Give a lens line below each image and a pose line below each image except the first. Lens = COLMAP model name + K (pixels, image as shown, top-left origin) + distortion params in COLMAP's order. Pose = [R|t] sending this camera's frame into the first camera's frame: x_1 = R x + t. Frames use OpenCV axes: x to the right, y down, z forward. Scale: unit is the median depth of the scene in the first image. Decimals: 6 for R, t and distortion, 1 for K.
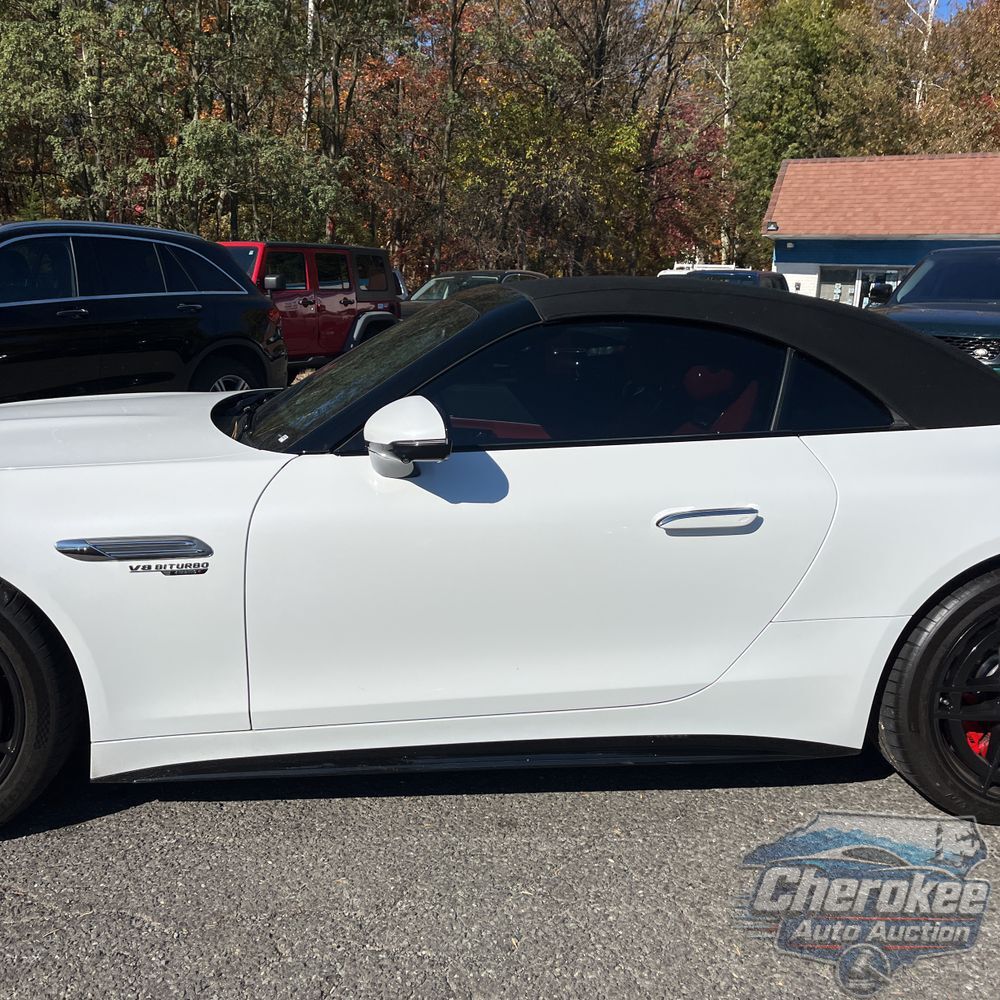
lens RADIAL K [[1005.1, 0, 497.1], [0, 1005.1, 498.4], [0, 0, 1]] dist [0.015131, 0.005052]
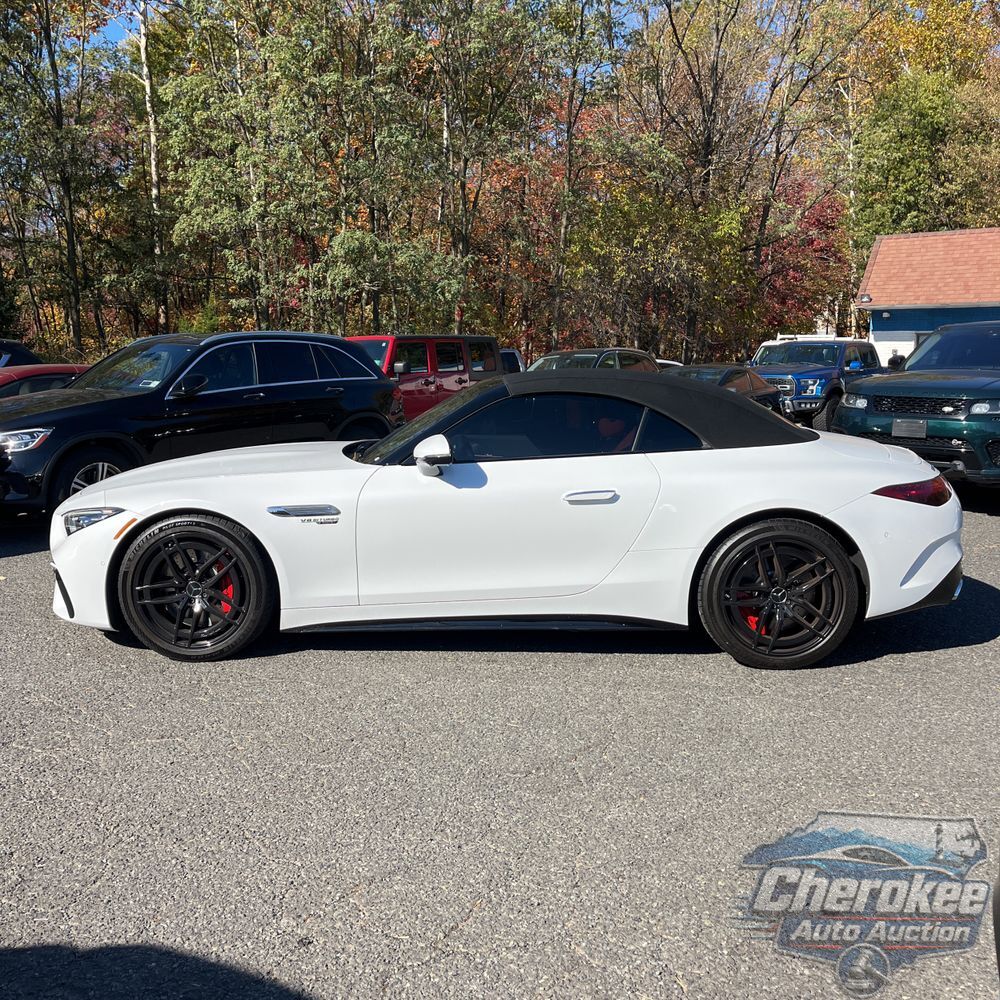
lens RADIAL K [[1005.1, 0, 497.1], [0, 1005.1, 498.4], [0, 0, 1]] dist [0.015131, 0.005052]
pose [[0.990457, -0.011263, -0.137360, 0.032449], [0.001498, 0.997476, -0.070987, 0.017734], [0.137813, 0.070104, 0.987974, -0.100937]]
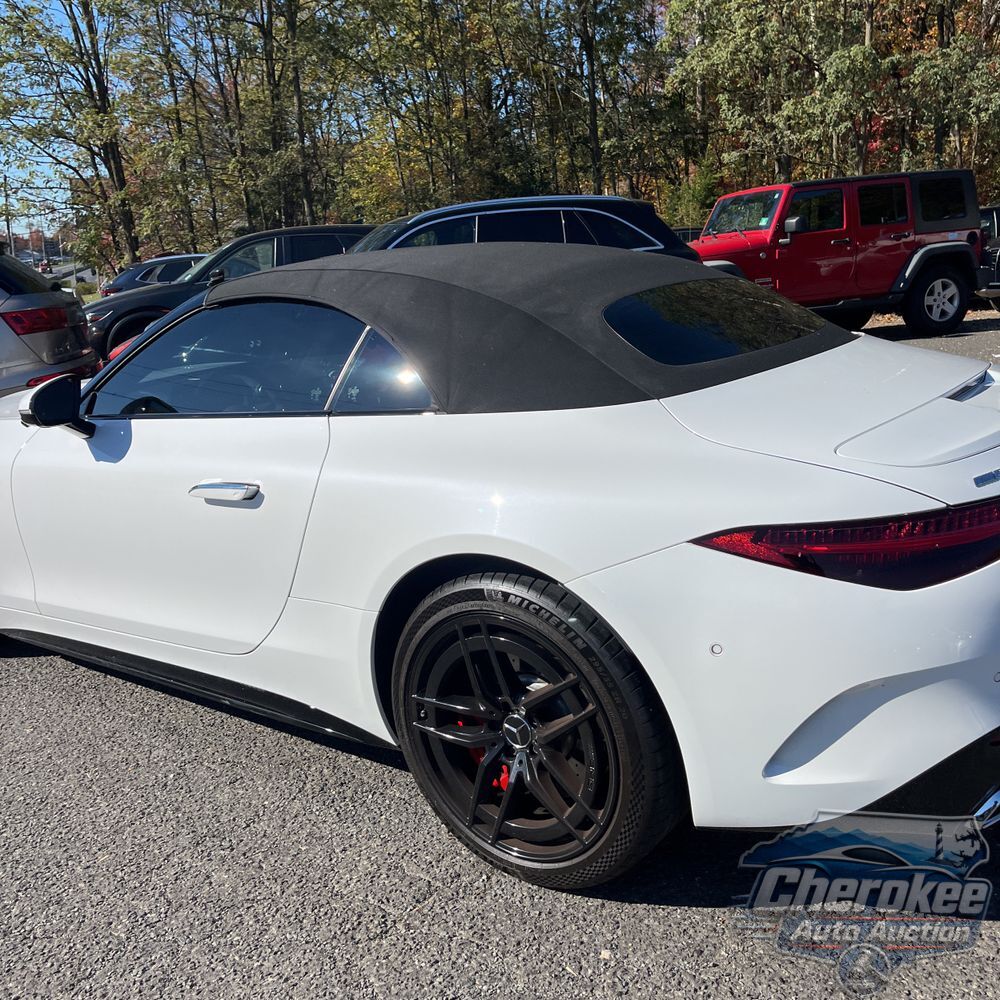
lens RADIAL K [[1000.4, 0, 495.1], [0, 1000.4, 499.5], [0, 0, 1]] dist [0.064828, -0.066715]
pose [[0.731172, 0.091038, -0.676091, 0.125543], [-0.049832, 0.995536, 0.080160, -0.007669], [0.680371, -0.024920, 0.732444, 0.044222]]
